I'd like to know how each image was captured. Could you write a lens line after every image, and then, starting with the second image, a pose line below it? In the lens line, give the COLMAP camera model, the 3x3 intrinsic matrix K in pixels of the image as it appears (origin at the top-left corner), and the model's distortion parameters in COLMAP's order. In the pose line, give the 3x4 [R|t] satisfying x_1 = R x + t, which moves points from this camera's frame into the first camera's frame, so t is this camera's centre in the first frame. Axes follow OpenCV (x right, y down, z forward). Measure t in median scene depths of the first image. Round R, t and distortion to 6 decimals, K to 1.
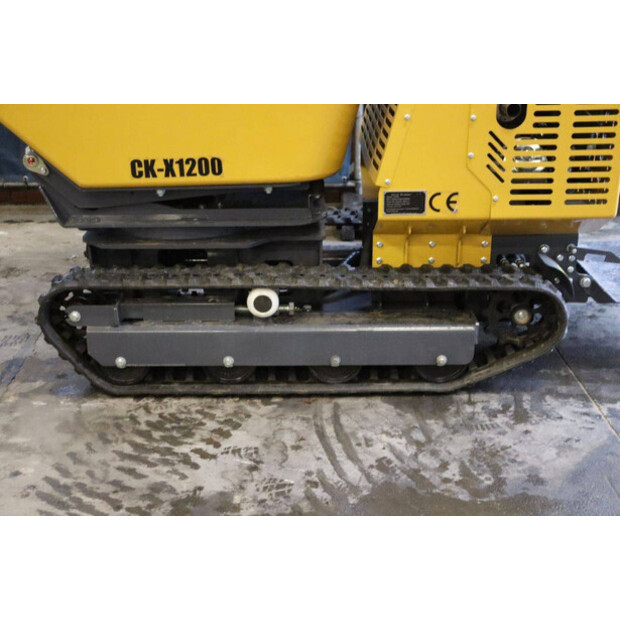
lens RADIAL K [[943.4, 0, 308.6], [0, 943.4, 306.9], [0, 0, 1]] dist [0.118425, 0.000000]
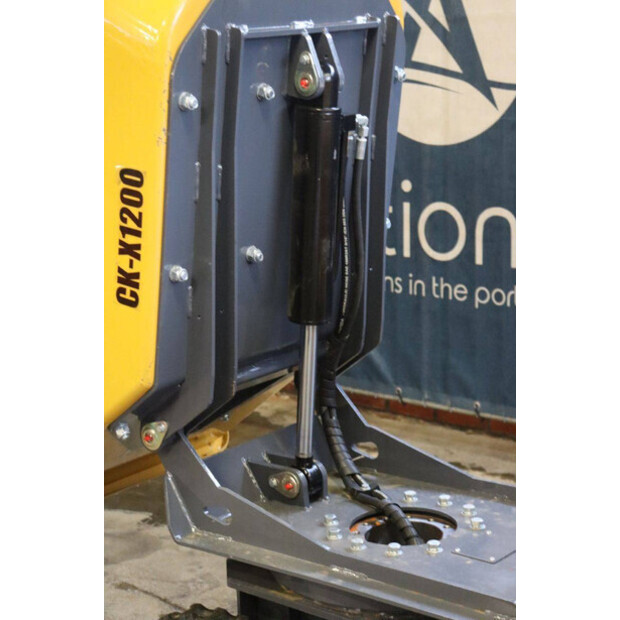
lens RADIAL K [[1469.6, 0, 312.3], [0, 1469.6, 310.5], [0, 0, 1]] dist [0.412044, 0.000000]
pose [[0.745099, 0.113599, -0.657208, 0.476045], [-0.198157, 0.978597, -0.055506, -0.206523], [0.636837, 0.171588, 0.751662, 0.274123]]
